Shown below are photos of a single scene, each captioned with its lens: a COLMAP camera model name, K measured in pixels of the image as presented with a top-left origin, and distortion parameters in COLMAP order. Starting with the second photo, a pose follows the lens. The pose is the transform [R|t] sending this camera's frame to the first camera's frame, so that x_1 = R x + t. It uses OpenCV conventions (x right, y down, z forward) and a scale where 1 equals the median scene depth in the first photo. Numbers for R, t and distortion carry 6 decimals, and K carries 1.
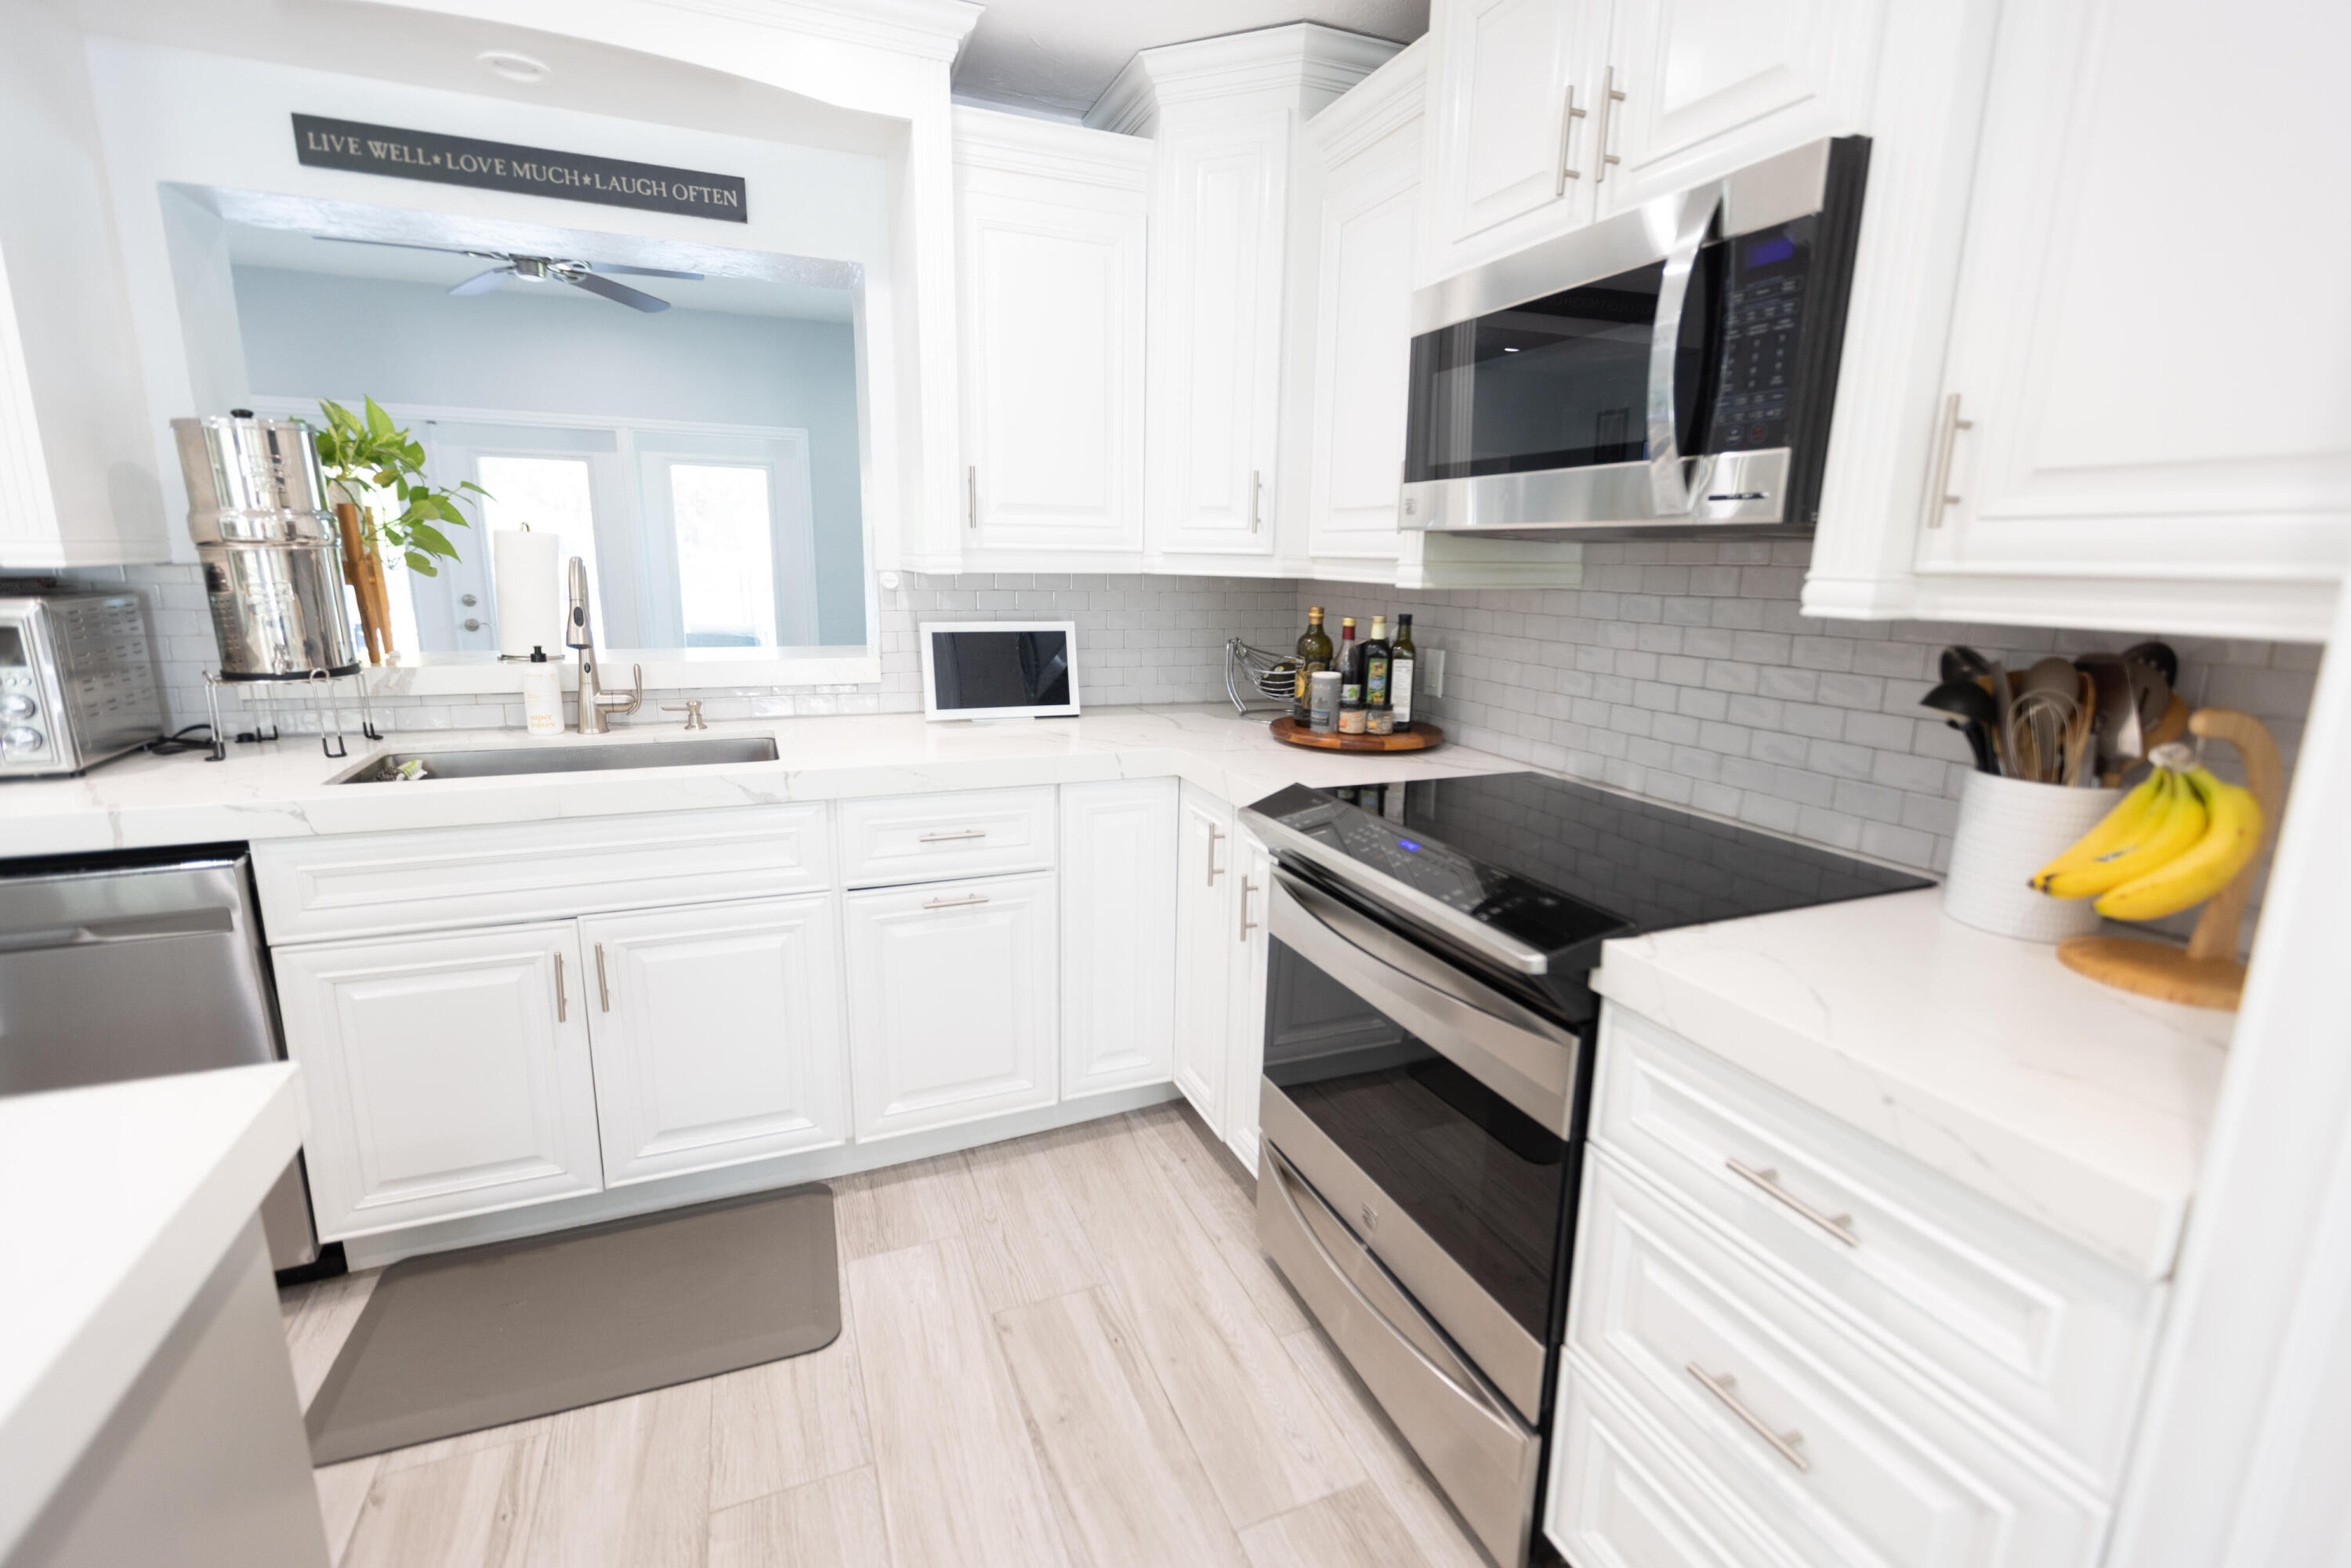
lens RADIAL K [[1055.0, 0, 1174.1], [0, 1055.0, 760.9], [0, 0, 1]] dist [0.010587, 0.000159]
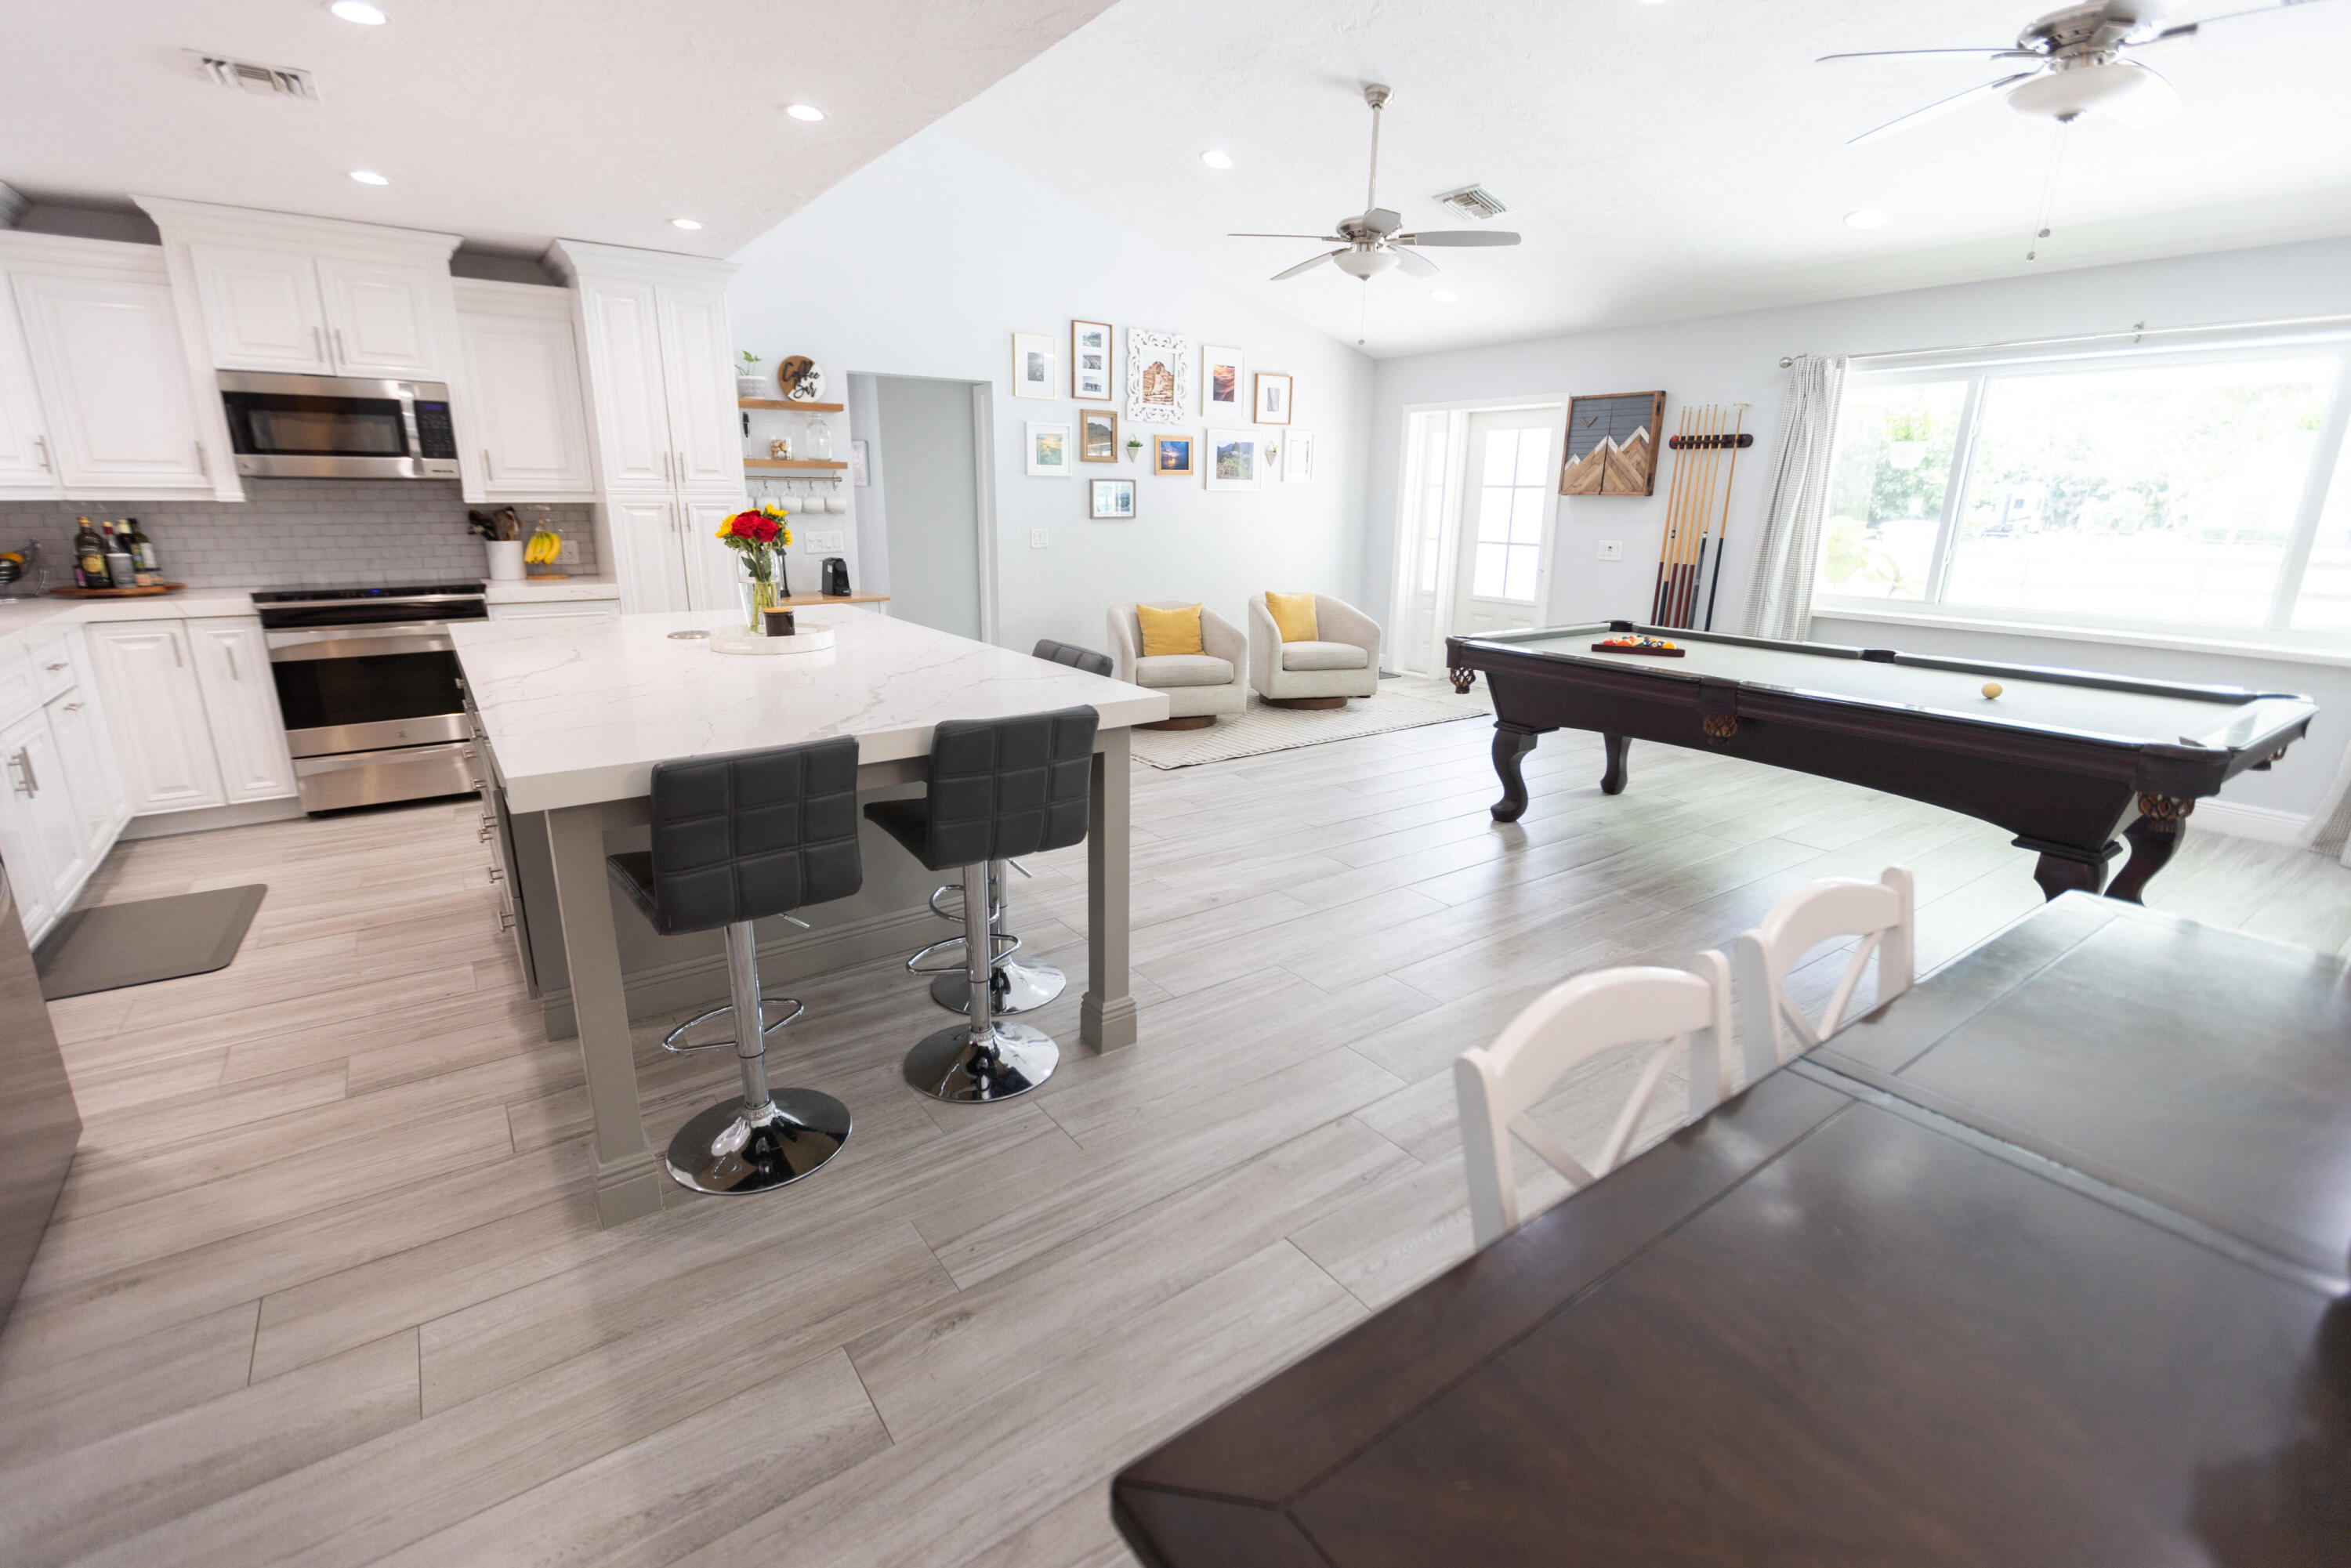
lens RADIAL K [[1055.0, 0, 1174.1], [0, 1055.0, 760.9], [0, 0, 1]] dist [0.010587, 0.000159]
pose [[-0.224774, -0.259974, 0.939090, -2.510728], [0.187395, 0.934228, 0.303482, 0.036159], [-0.956222, 0.244196, -0.161272, -0.383047]]
